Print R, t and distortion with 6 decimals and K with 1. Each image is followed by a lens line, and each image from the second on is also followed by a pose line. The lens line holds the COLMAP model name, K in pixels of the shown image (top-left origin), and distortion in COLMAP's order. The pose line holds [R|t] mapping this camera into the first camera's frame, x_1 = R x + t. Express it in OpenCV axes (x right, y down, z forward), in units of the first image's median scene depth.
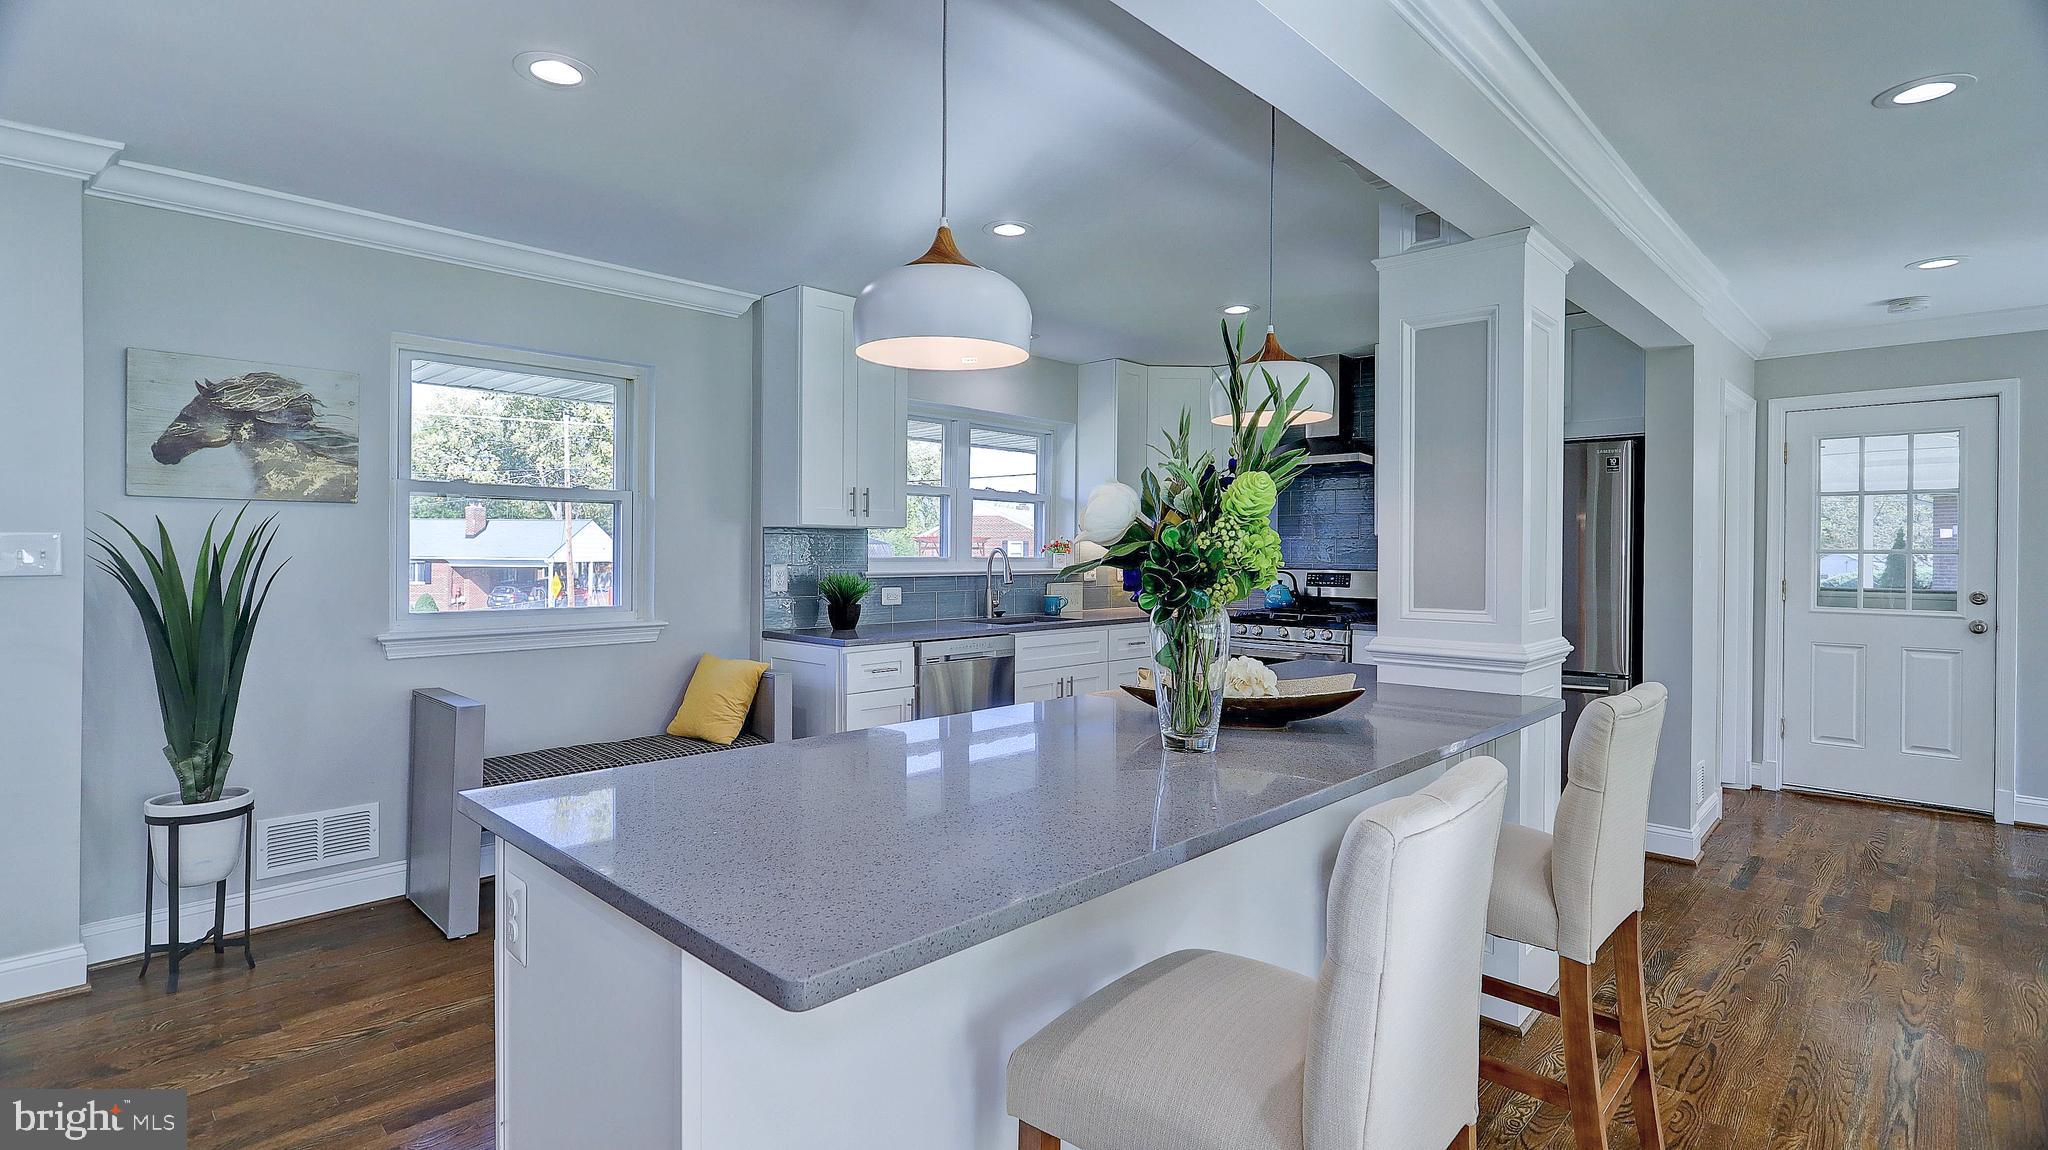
lens RADIAL K [[983.2, 0, 1011.3], [0, 983.2, 565.1], [0, 0, 1]] dist [-0.001892, 0.000037]
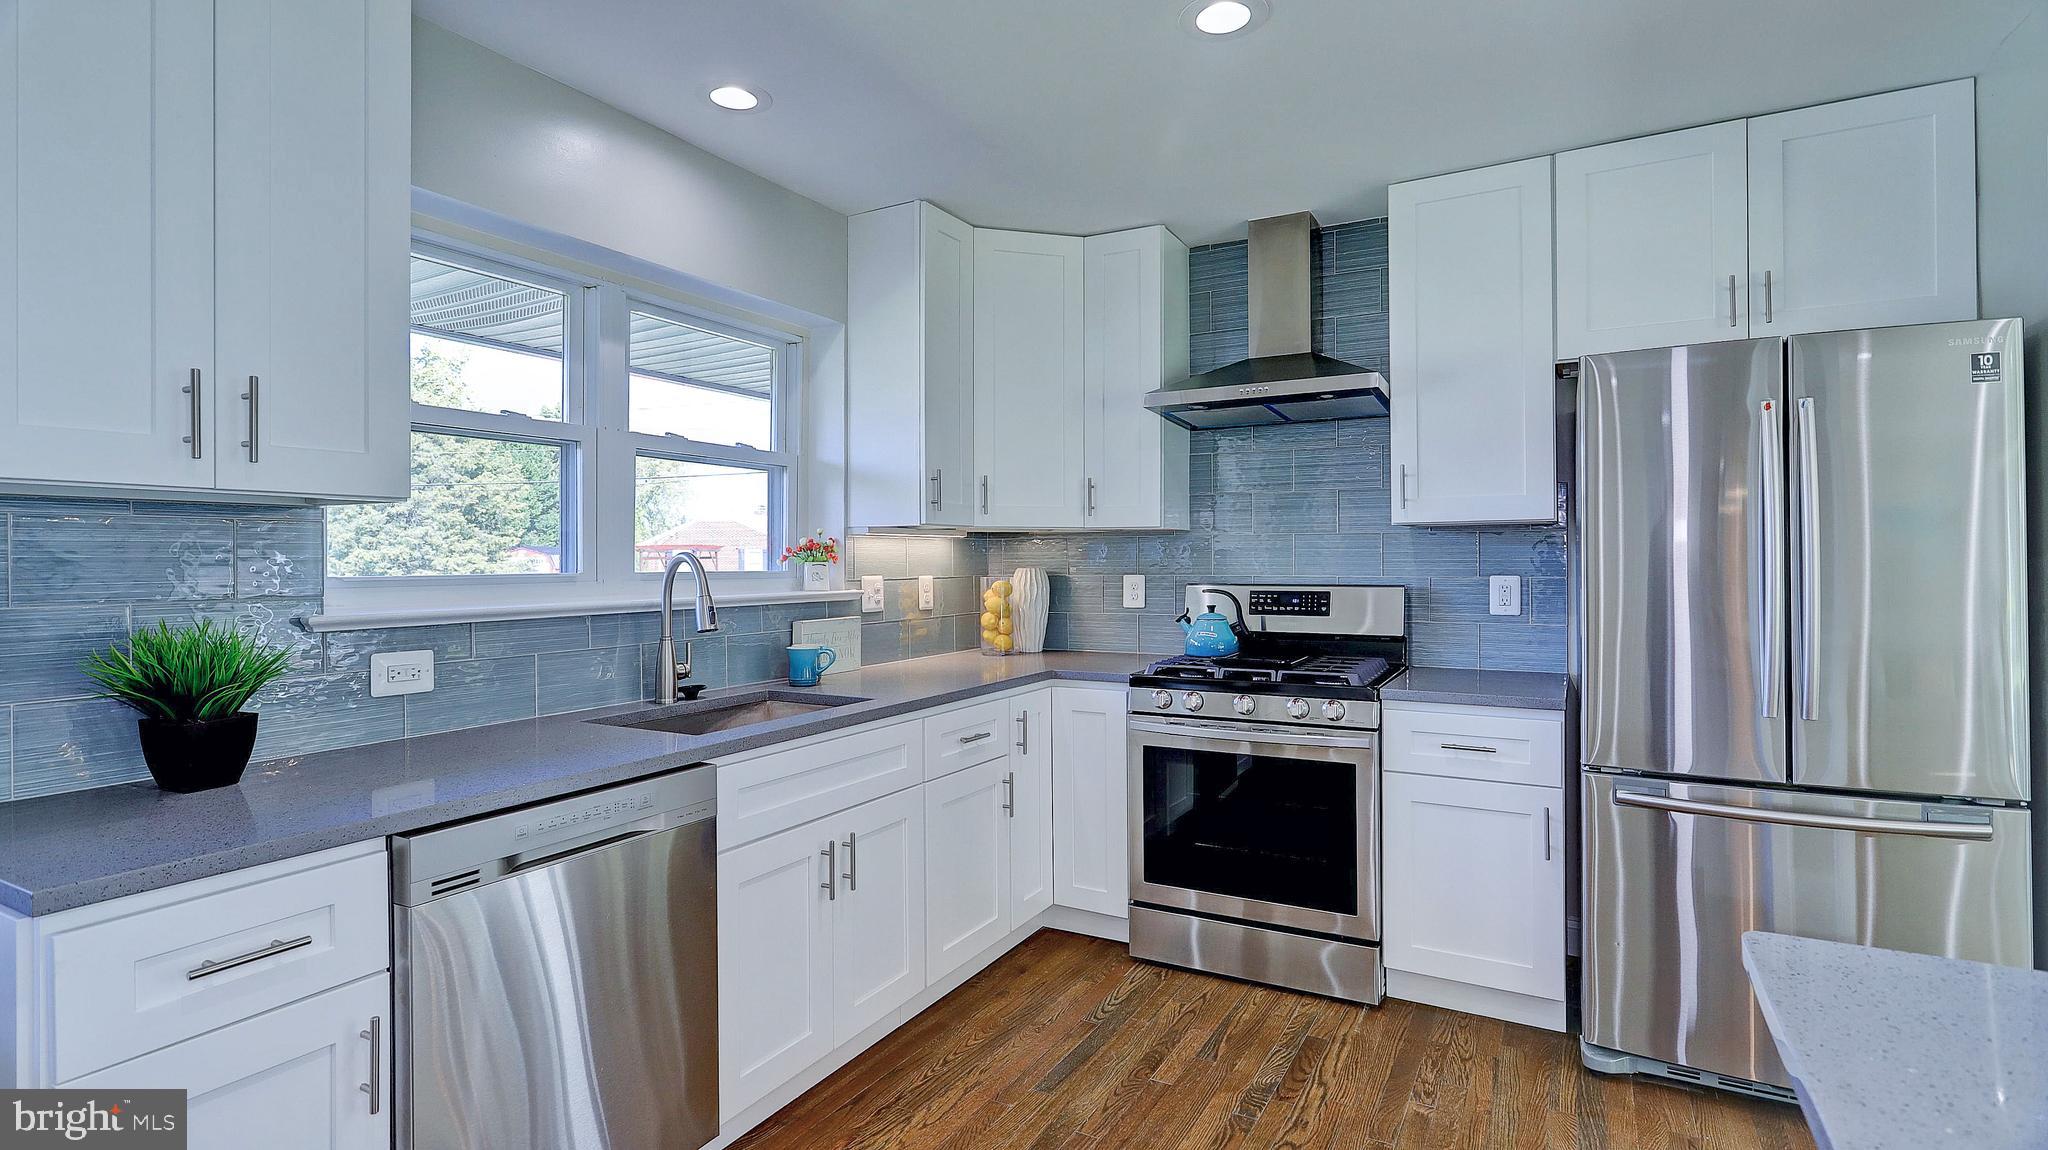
lens RADIAL K [[983.2, 0, 1011.3], [0, 983.2, 565.1], [0, 0, 1]] dist [-0.001892, 0.000037]
pose [[0.967802, -0.011621, 0.251443, 0.018799], [0.013896, 0.999877, -0.007273, -0.005929], [-0.251328, 0.010533, 0.967845, 0.501570]]
